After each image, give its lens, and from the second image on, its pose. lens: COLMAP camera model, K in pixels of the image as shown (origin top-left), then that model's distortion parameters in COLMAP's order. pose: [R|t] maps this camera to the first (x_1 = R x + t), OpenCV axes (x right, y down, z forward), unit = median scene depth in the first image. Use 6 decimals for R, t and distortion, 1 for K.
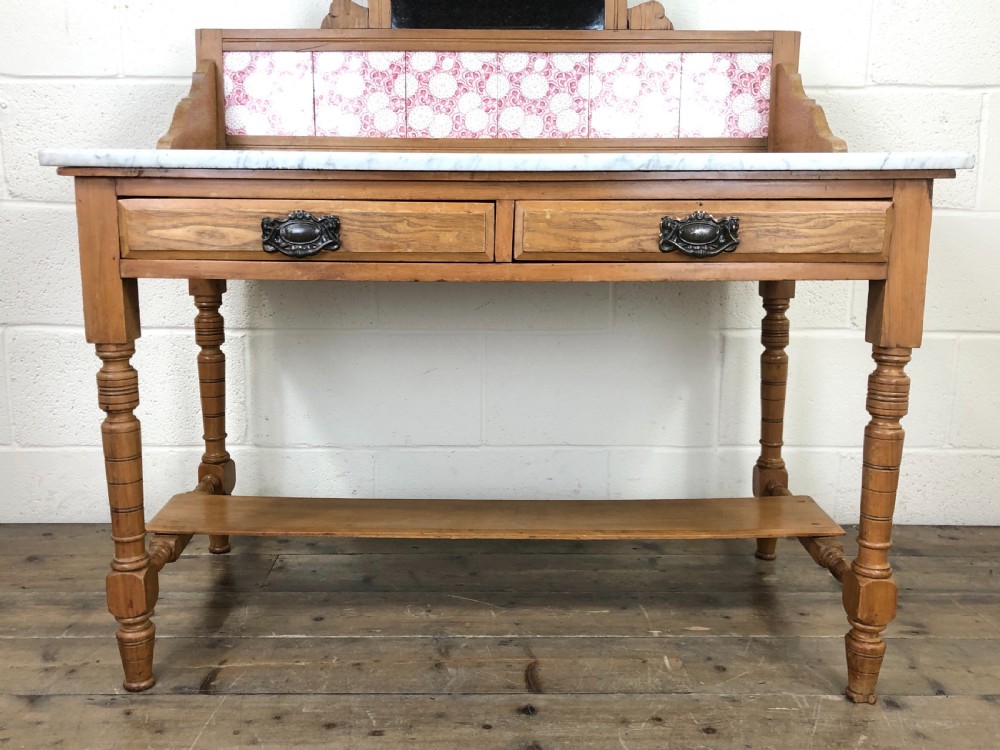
lens RADIAL K [[913.4, 0, 481.1], [0, 913.4, 338.2], [0, 0, 1]] dist [-0.004553, 0.000000]
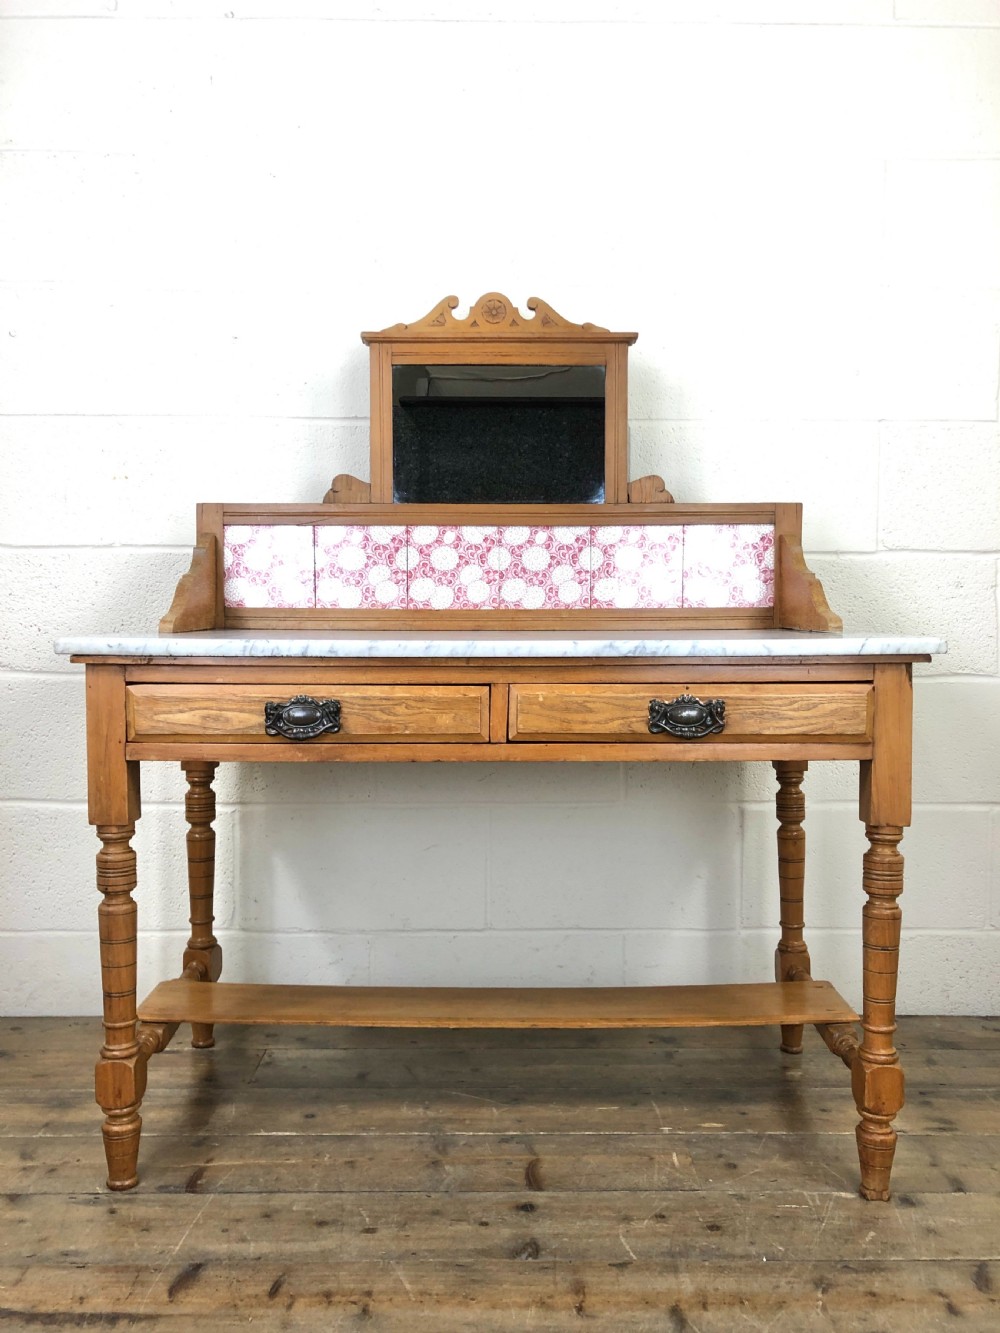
lens RADIAL K [[1106.9, 0, 499.7], [0, 1106.9, 653.2], [0, 0, 1]] dist [-0.002221, 0.003395]
pose [[0.999989, -0.003923, -0.002522, 0.024345], [0.003556, 0.991264, -0.131848, -0.016385], [0.003017, 0.131838, 0.991267, -0.206099]]
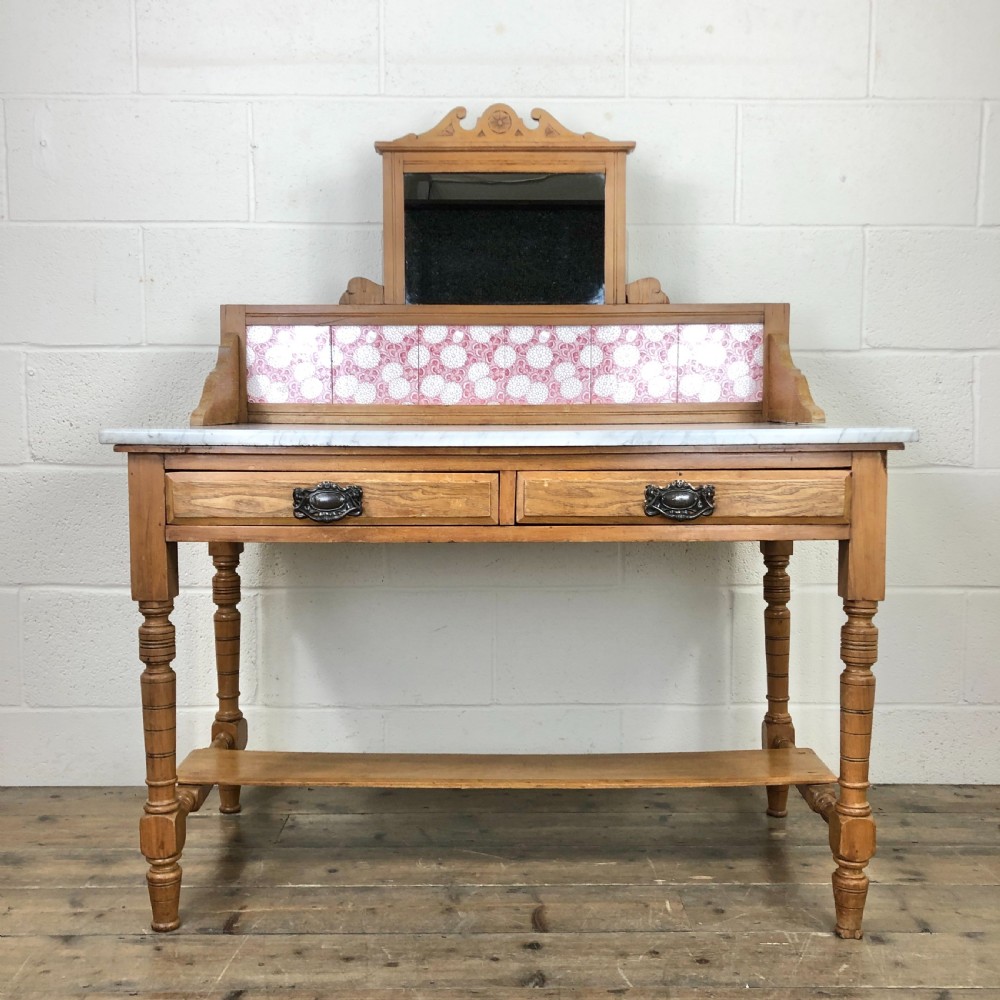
lens RADIAL K [[1104.3, 0, 498.3], [0, 1104.3, 486.0], [0, 0, 1]] dist [-0.003224, 0.000000]
pose [[0.999984, -0.005433, -0.001817, 0.013654], [0.005215, 0.994601, -0.103640, 0.007106], [0.002371, 0.103628, 0.994613, -0.292521]]
